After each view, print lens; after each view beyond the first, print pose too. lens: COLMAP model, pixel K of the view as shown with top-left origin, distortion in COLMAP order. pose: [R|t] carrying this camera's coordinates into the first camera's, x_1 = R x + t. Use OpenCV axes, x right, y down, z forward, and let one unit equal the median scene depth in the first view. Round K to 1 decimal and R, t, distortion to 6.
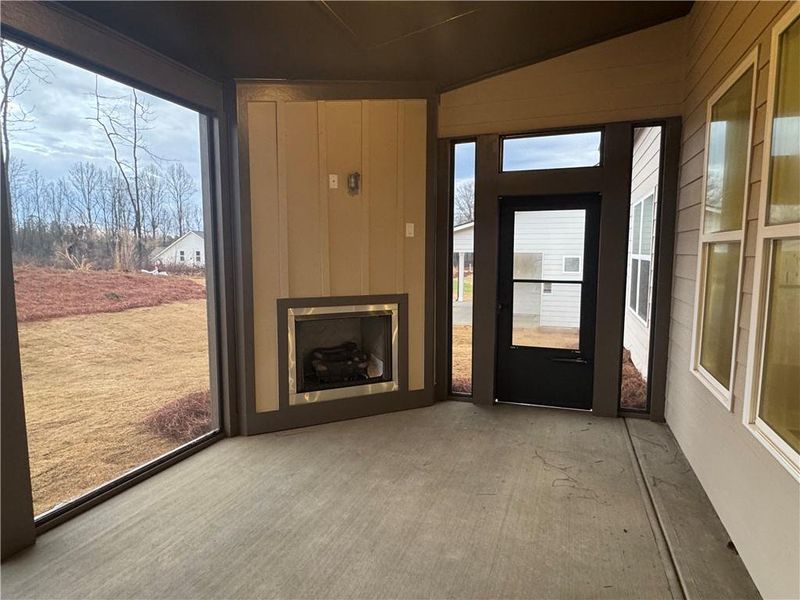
lens RADIAL K [[471.7, 0, 400.0], [0, 471.7, 300.0], [0, 0, 1]] dist [-0.000809, -0.000836]
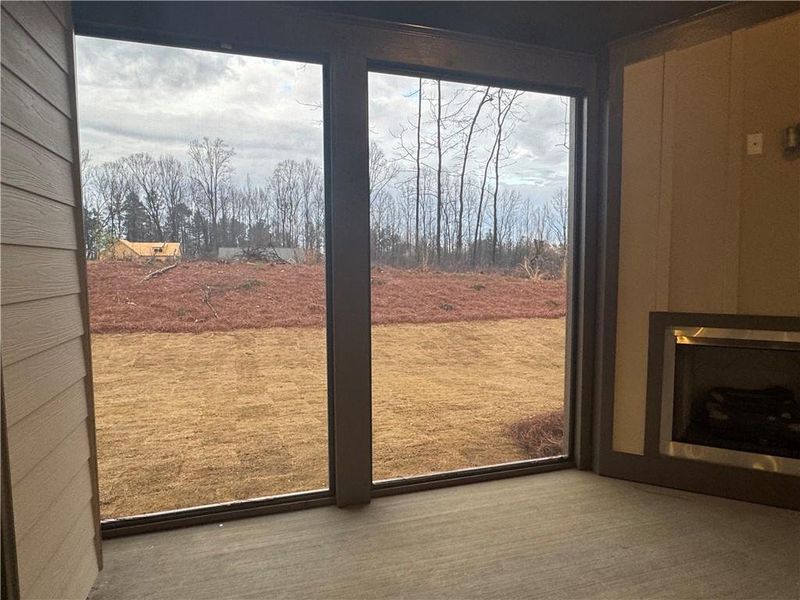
lens RADIAL K [[471.7, 0, 400.0], [0, 471.7, 300.0], [0, 0, 1]] dist [-0.000809, -0.000836]
pose [[0.605442, 0.052014, -0.794188, 0.098509], [-0.075447, 0.997119, 0.007787, 0.003873], [0.792305, 0.055204, 0.607622, 0.200214]]
